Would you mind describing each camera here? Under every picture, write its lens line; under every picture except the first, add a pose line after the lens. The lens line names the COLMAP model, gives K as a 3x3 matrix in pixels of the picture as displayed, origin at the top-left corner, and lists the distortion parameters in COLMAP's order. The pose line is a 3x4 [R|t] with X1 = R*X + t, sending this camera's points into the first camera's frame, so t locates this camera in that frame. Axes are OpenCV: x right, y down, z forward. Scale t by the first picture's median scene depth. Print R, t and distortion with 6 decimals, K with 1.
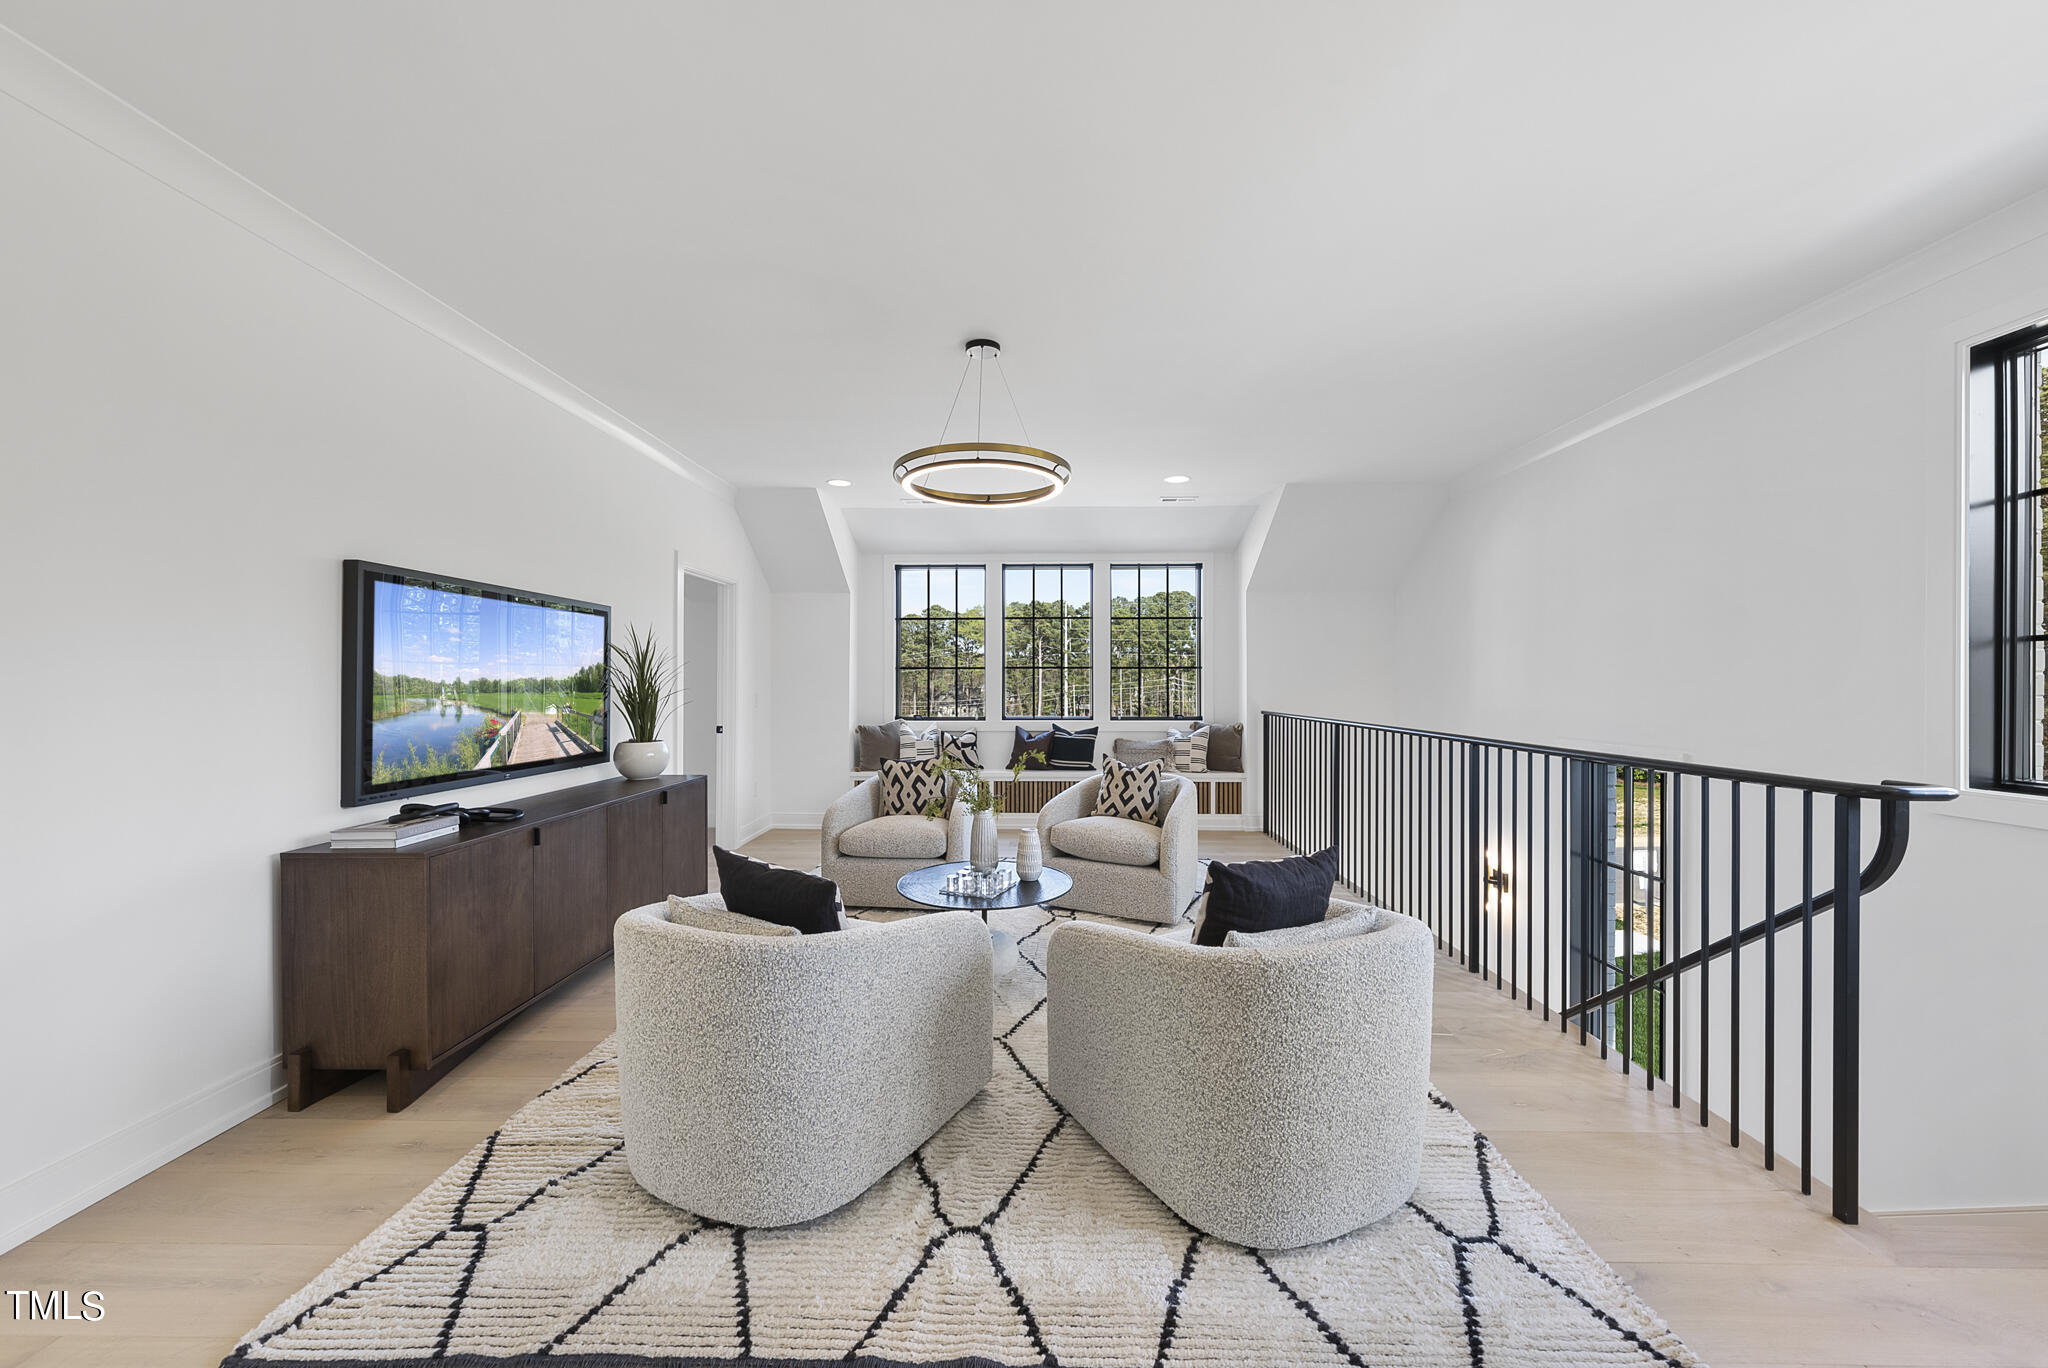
lens RADIAL K [[751.6, 0, 1025.9], [0, 751.6, 687.5], [0, 0, 1]] dist [0.001315, 0.000124]
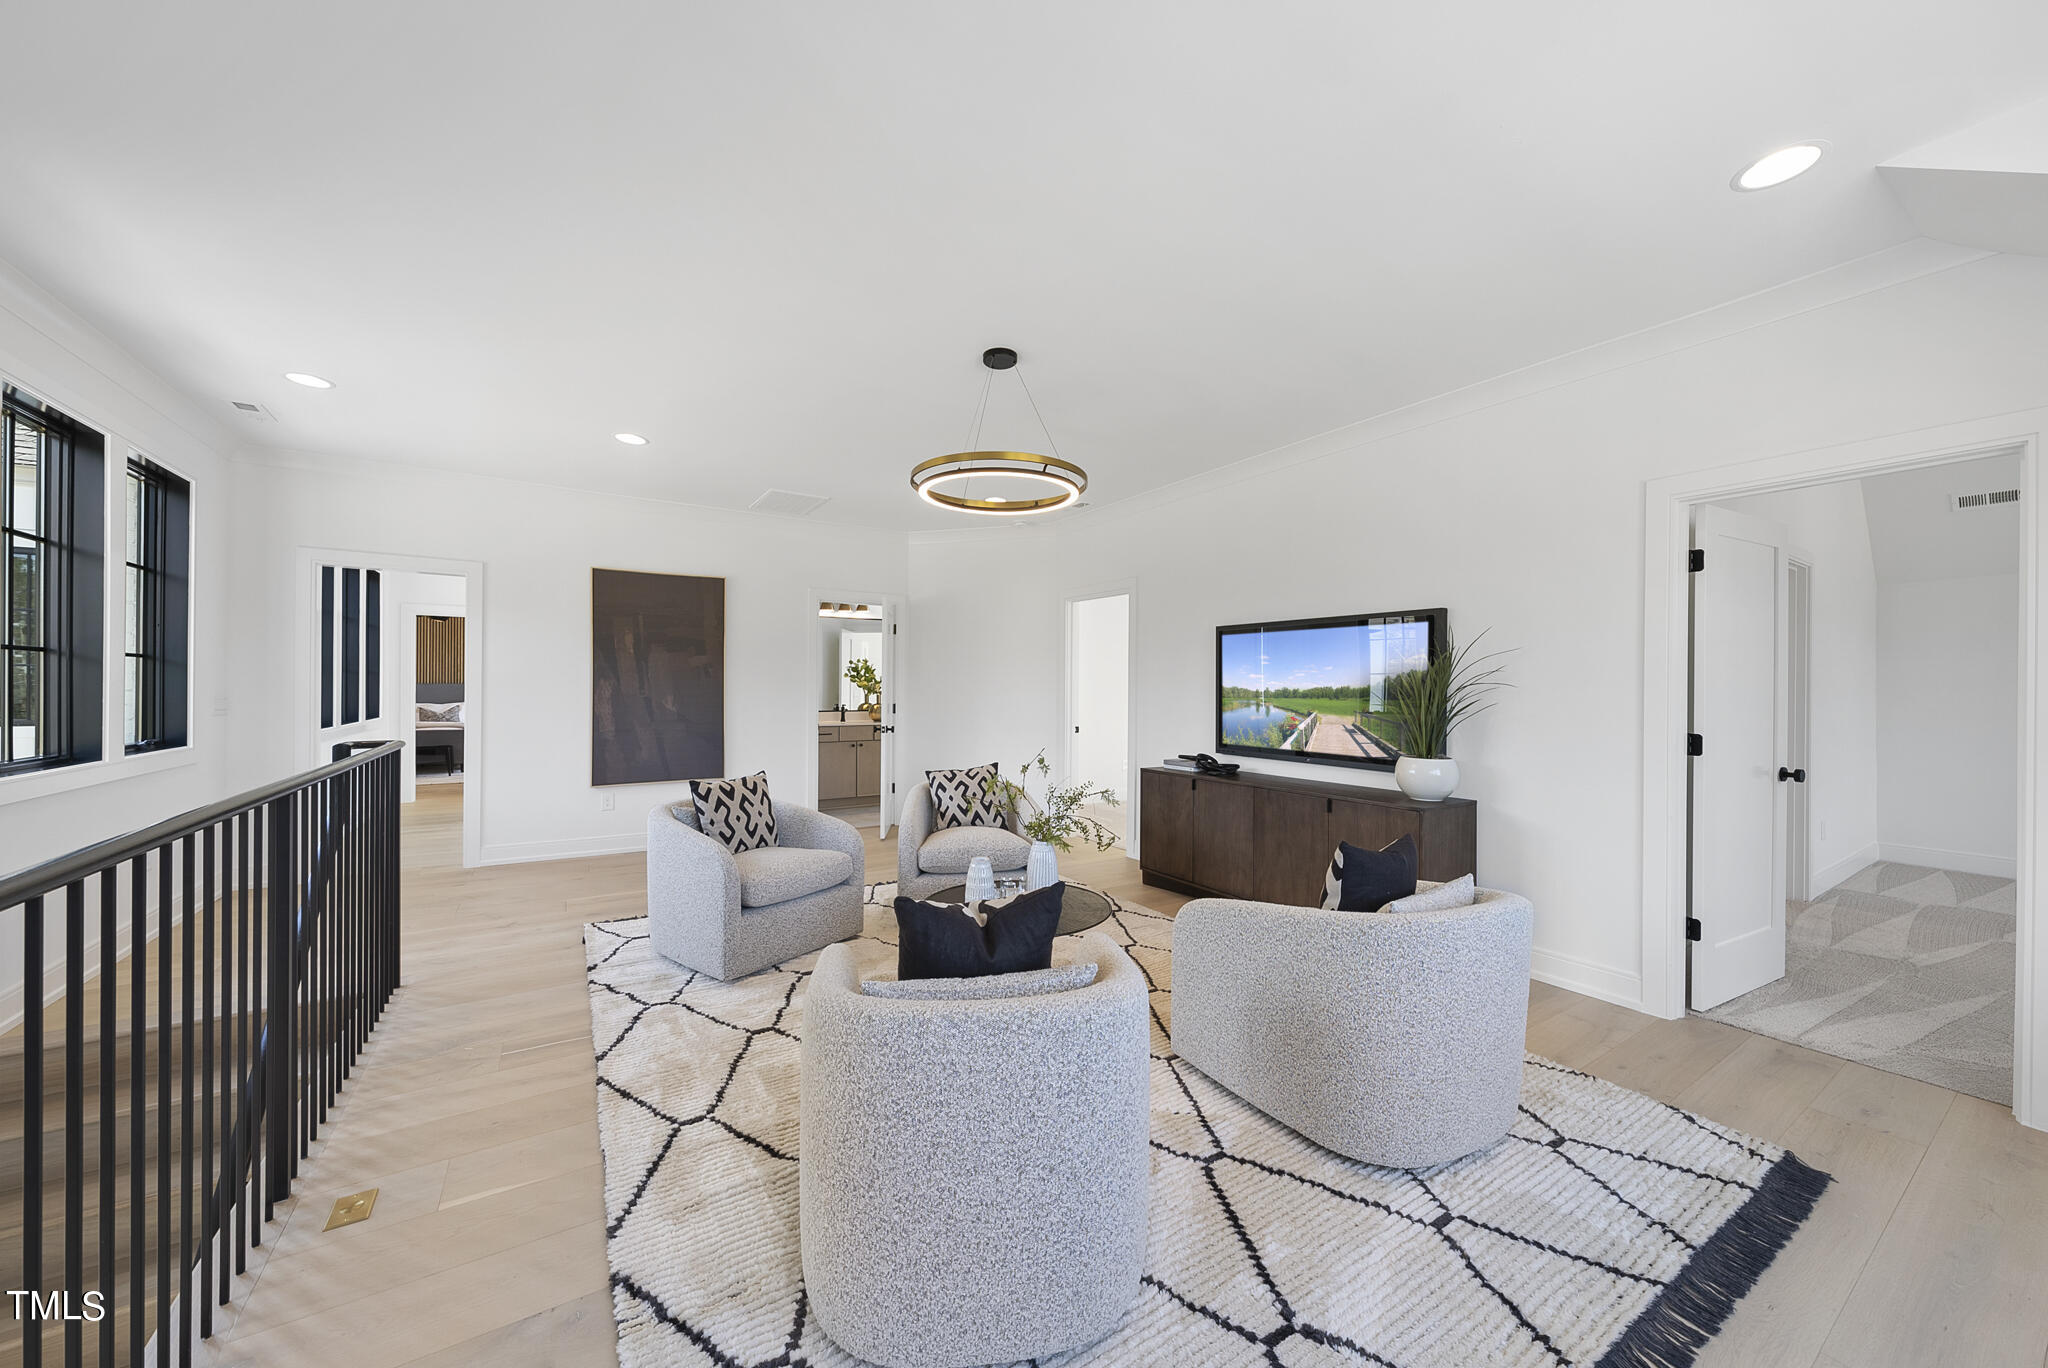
lens RADIAL K [[751.6, 0, 1028.0], [0, 751.6, 692.4], [0, 0, 1]] dist [0.001315, 0.000124]
pose [[-0.840051, -0.014643, -0.542310, 0.474684], [-0.013819, 0.999889, -0.005592, 0.011154], [0.542332, 0.002797, -0.840160, 1.907401]]
